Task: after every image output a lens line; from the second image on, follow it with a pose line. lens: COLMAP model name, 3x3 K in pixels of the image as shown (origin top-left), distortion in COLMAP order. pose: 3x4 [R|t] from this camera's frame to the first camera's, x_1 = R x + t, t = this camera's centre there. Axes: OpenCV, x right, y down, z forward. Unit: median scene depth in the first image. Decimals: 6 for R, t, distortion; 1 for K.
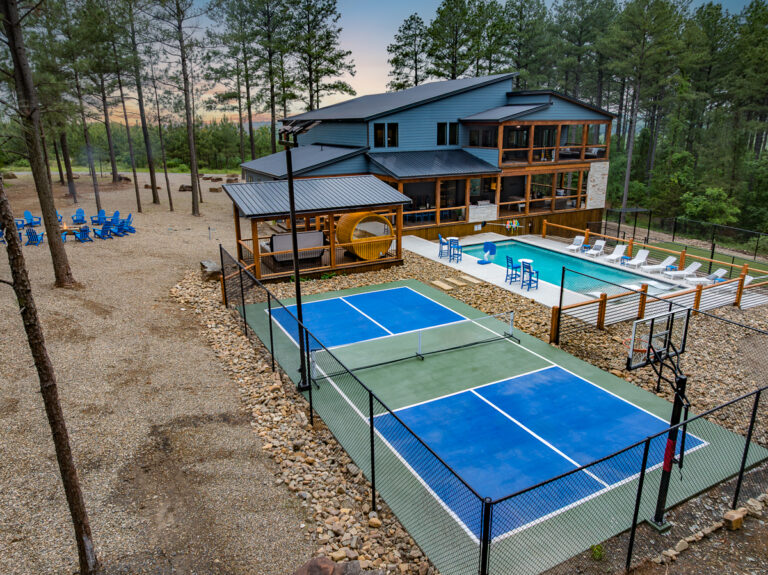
lens RADIAL K [[540.2, 0, 386.1], [0, 540.2, 289.6], [0, 0, 1]] dist [-0.038463, 0.008266]
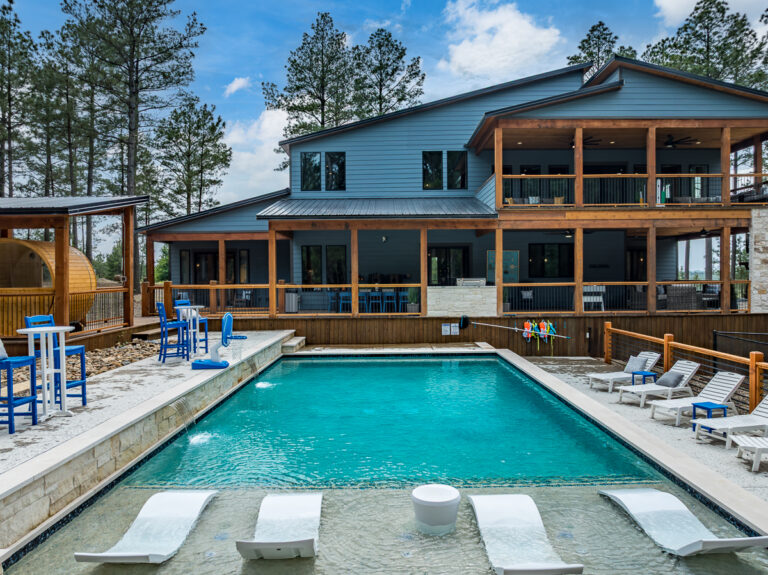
lens RADIAL K [[566.7, 0, 384.9], [0, 566.7, 287.6], [0, 0, 1]] dist [-0.044869, 0.000698]
pose [[0.885100, 0.012767, -0.465225, 0.348651], [-0.140383, 0.960387, -0.240727, -0.018802], [0.443723, 0.278378, 0.851831, 0.514137]]
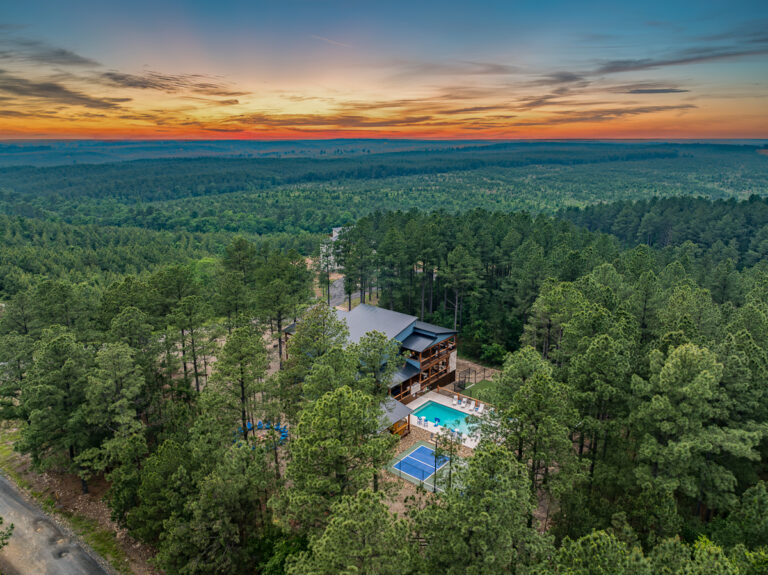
lens RADIAL K [[547.6, 0, 384.0], [0, 547.6, 287.5], [0, 0, 1]] dist [-0.032686, -0.004841]
pose [[0.920489, -0.091184, 0.379981, -0.781540], [0.104317, 0.994445, -0.014067, -0.544281], [-0.376588, 0.052587, 0.924887, -1.122488]]
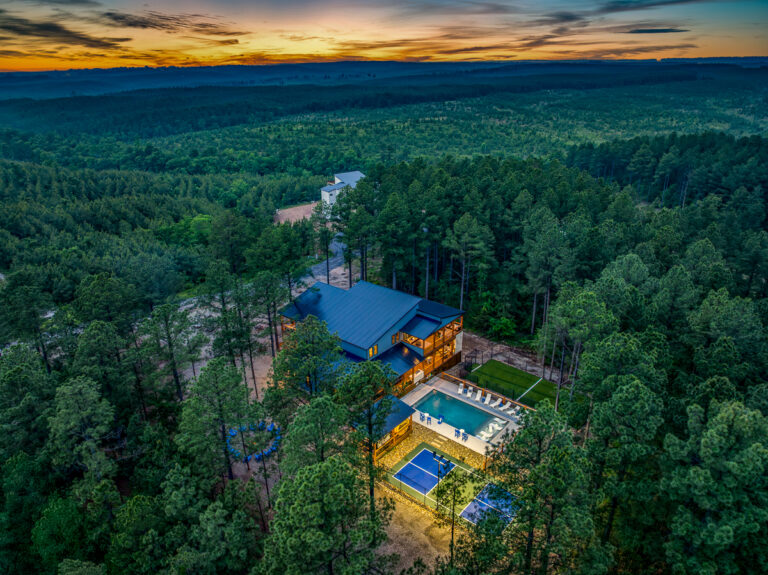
lens RADIAL K [[540.2, 0, 386.1], [0, 540.2, 289.6], [0, 0, 1]] dist [-0.038463, 0.008266]
pose [[0.923406, -0.153168, 0.351939, -0.644484], [0.116644, 0.985544, 0.122872, -0.758936], [-0.365671, -0.072409, 0.927923, -0.936605]]
